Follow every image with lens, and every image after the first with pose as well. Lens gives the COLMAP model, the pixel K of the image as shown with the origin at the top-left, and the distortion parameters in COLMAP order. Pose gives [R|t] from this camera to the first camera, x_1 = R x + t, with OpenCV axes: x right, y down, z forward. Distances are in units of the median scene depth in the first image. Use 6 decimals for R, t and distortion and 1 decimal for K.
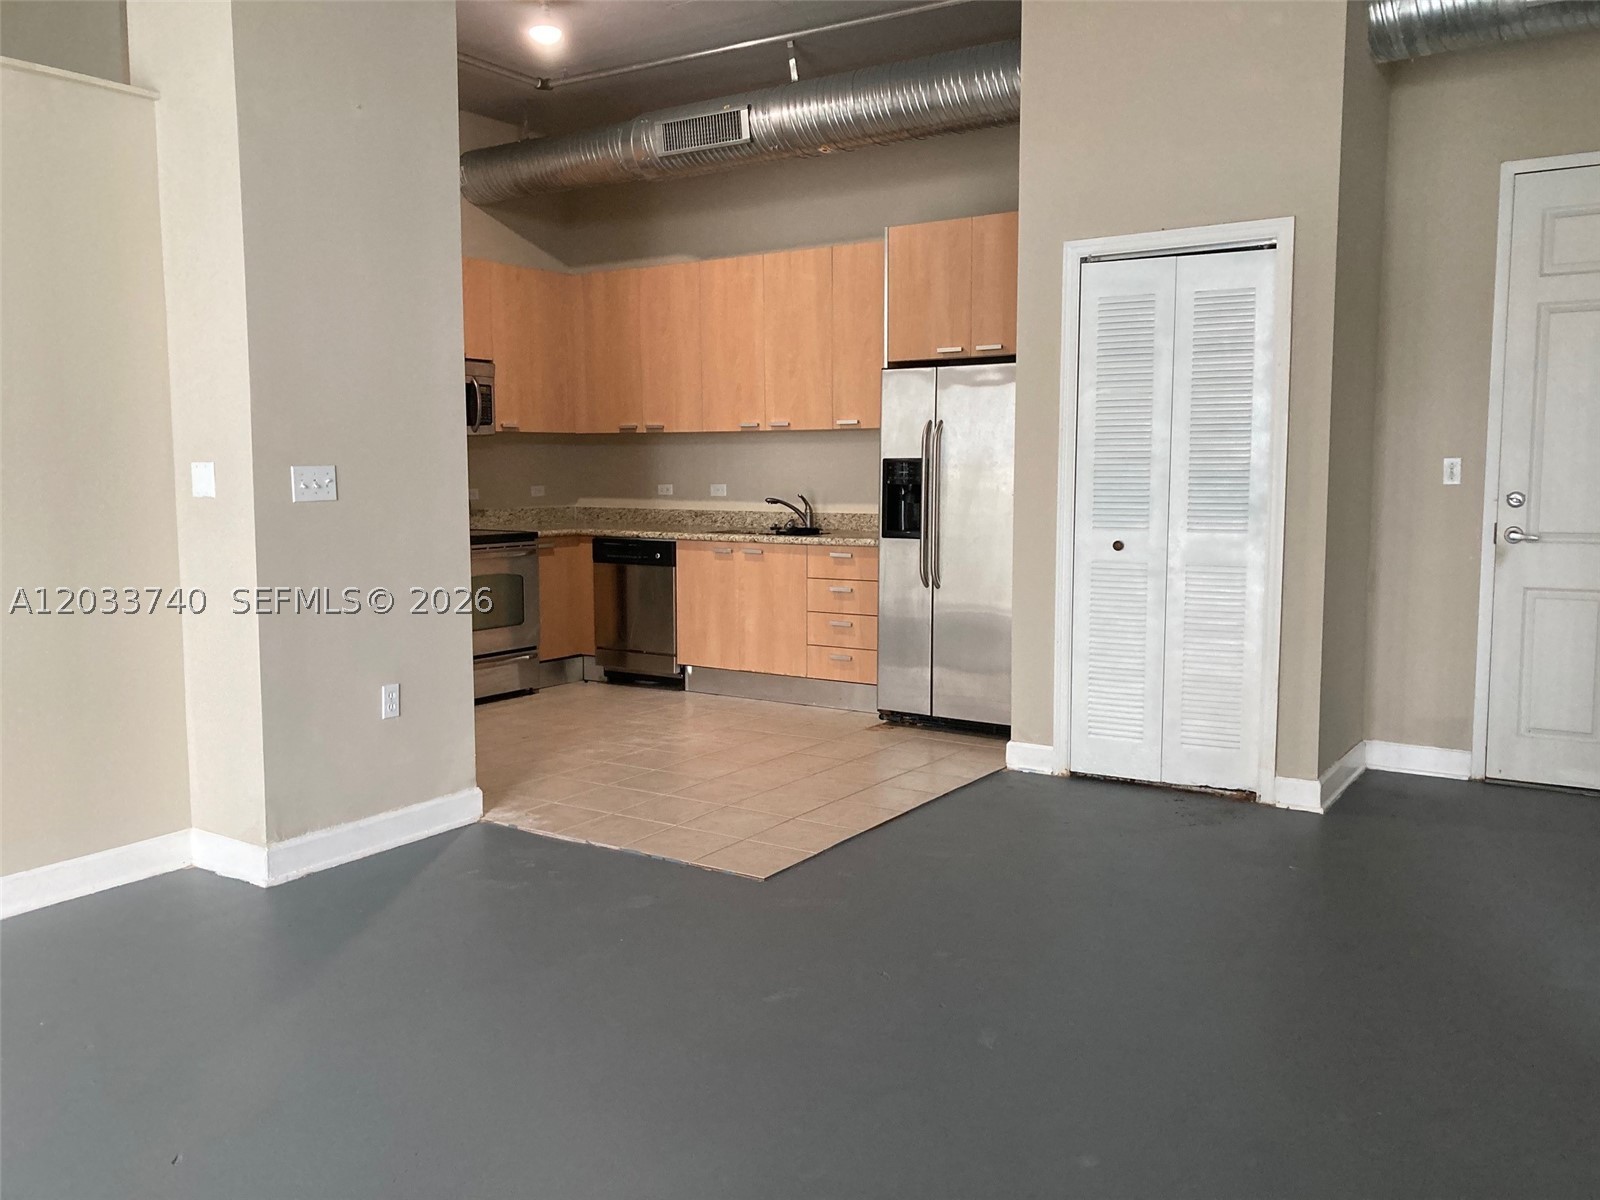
lens RADIAL K [[1299.2, 0, 801.4], [0, 1299.2, 606.0], [0, 0, 1]] dist [0.065916, -0.073053]
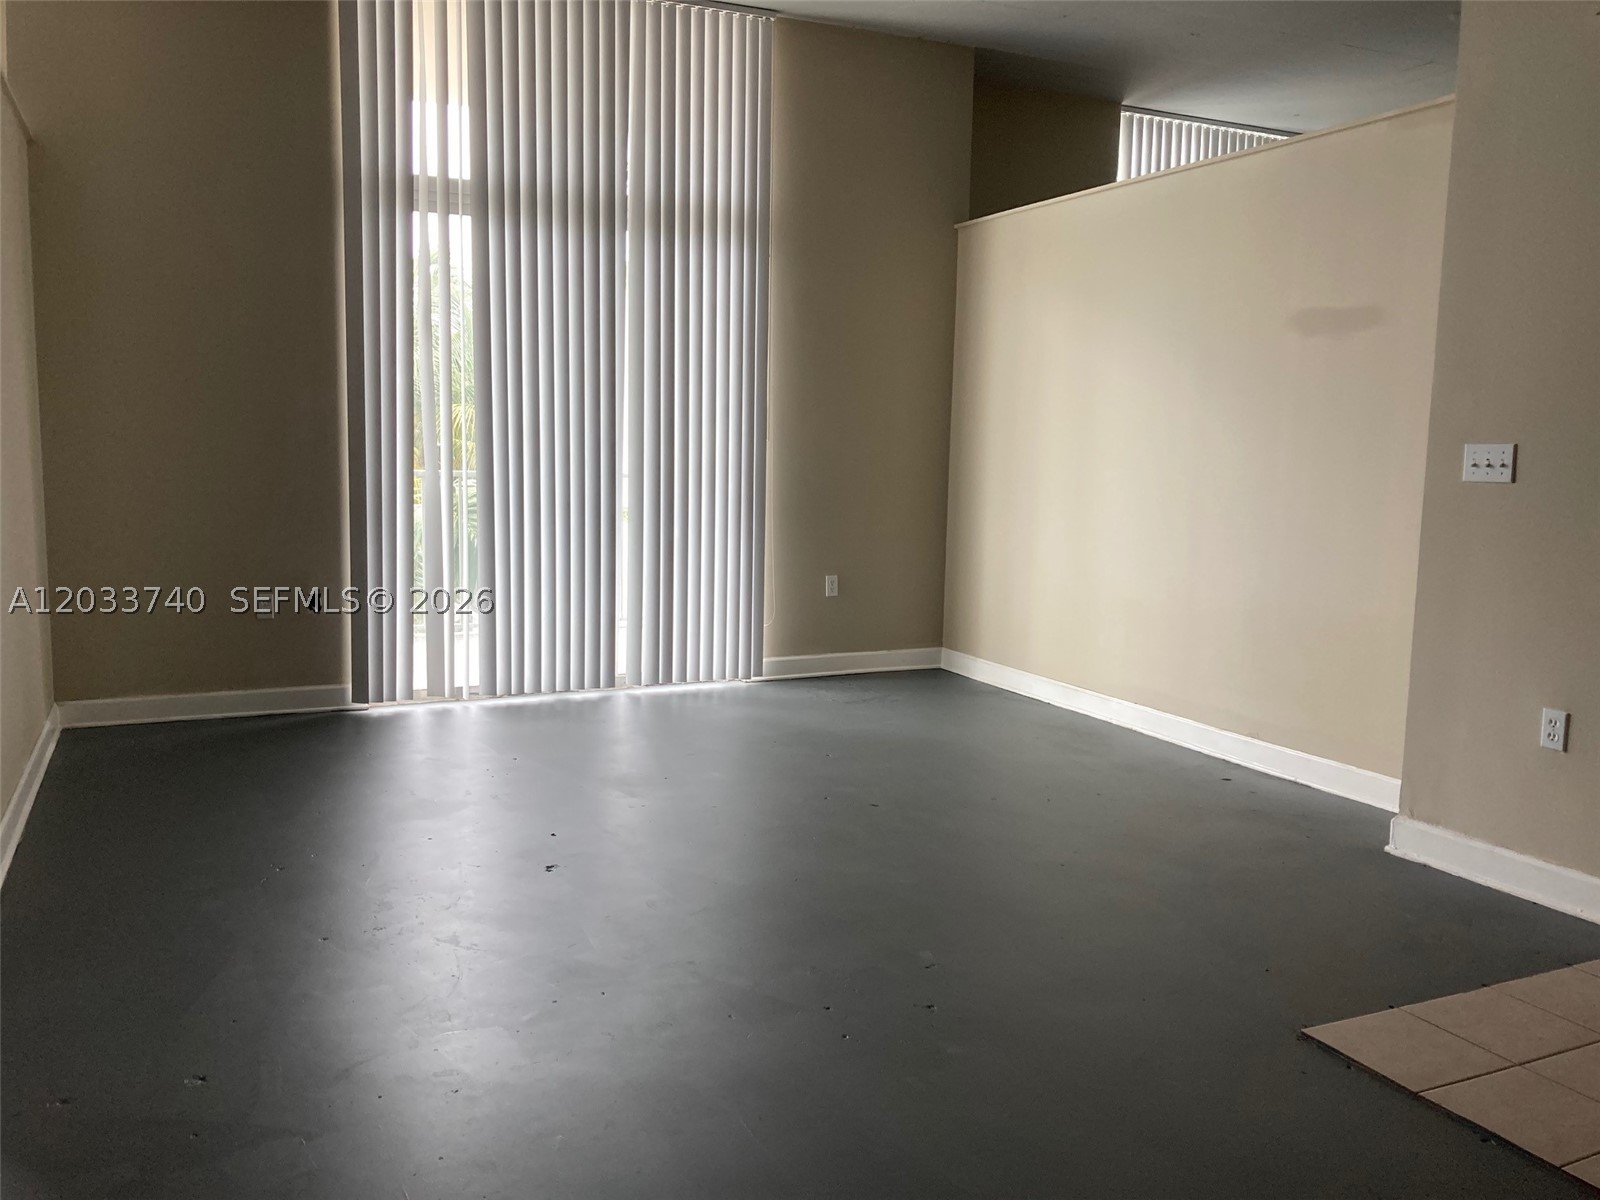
lens RADIAL K [[1299.2, 0, 809.4], [0, 1299.2, 595.7], [0, 0, 1]] dist [0.065916, -0.073053]
pose [[-0.526016, 0.090589, -0.845636, 0.676810], [-0.109176, 0.978892, 0.172776, -0.110548], [0.843438, 0.183206, -0.505023, 1.083506]]
